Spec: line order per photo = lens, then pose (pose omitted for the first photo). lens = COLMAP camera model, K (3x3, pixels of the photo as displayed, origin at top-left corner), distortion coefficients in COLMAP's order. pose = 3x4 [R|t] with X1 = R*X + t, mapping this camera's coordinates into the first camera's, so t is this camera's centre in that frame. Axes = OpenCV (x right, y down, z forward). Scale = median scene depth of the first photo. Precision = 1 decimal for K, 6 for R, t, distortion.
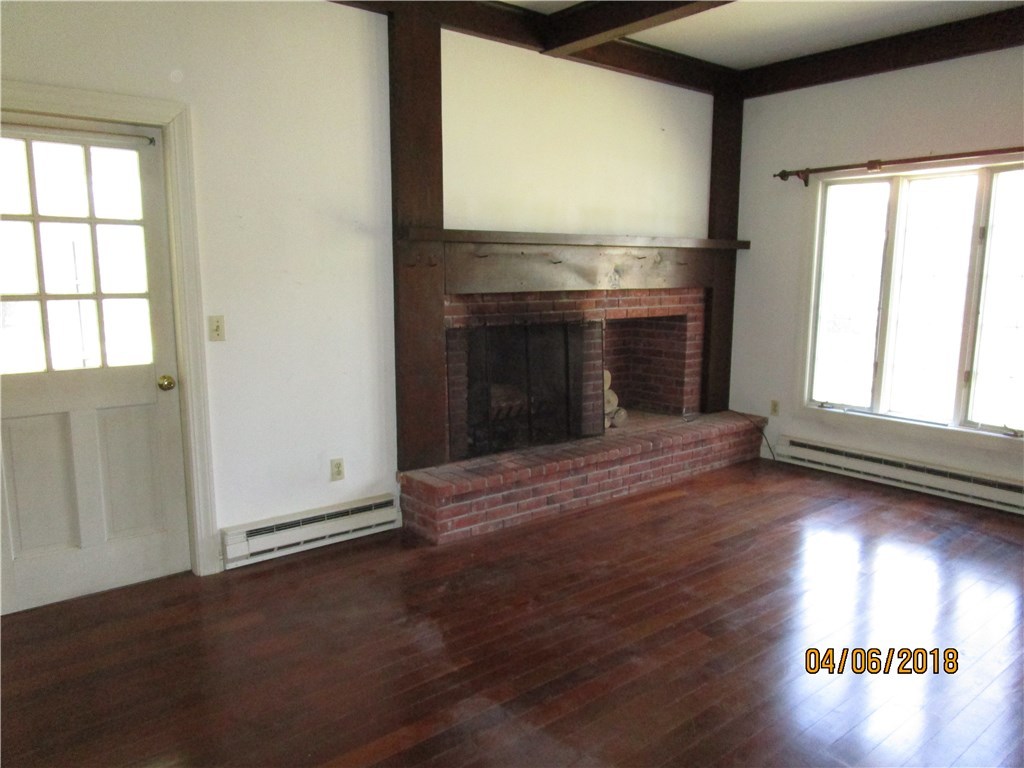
lens RADIAL K [[750.1, 0, 497.9], [0, 750.1, 383.6], [0, 0, 1]] dist [-0.002322, -0.000790]
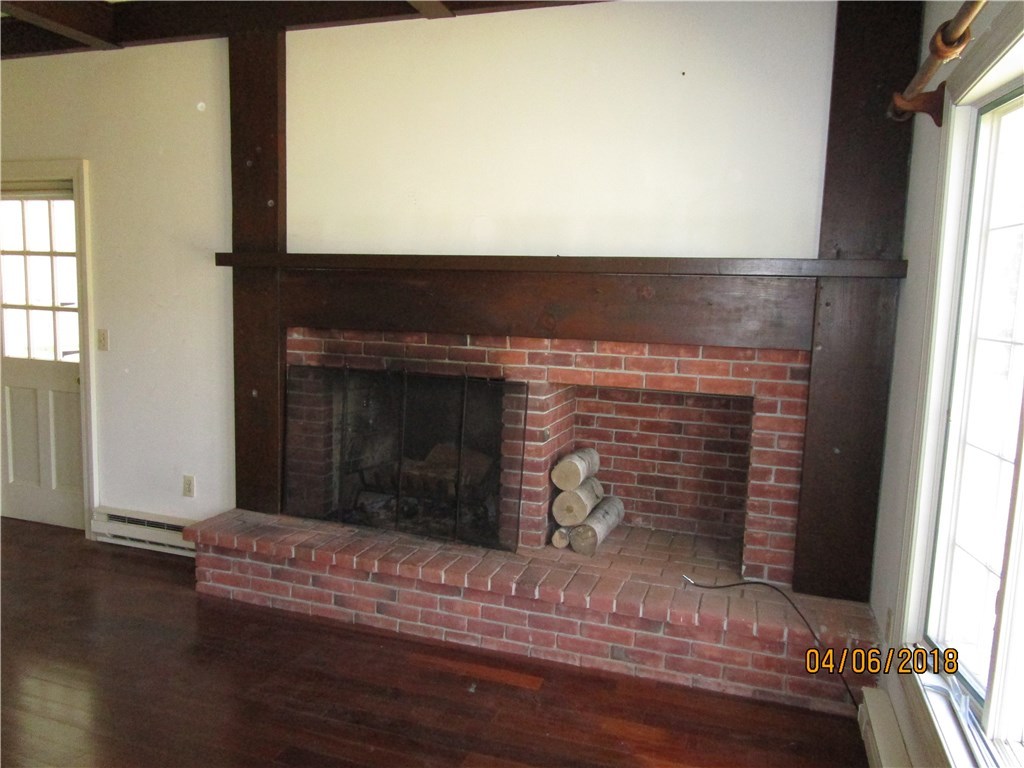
lens RADIAL K [[750.1, 0, 497.9], [0, 750.1, 383.6], [0, 0, 1]] dist [-0.002322, -0.000790]
pose [[0.531771, 0.115954, -0.838913, 0.799563], [-0.157336, 0.986864, 0.036672, -0.120870], [0.832145, 0.112490, 0.543029, 0.716368]]
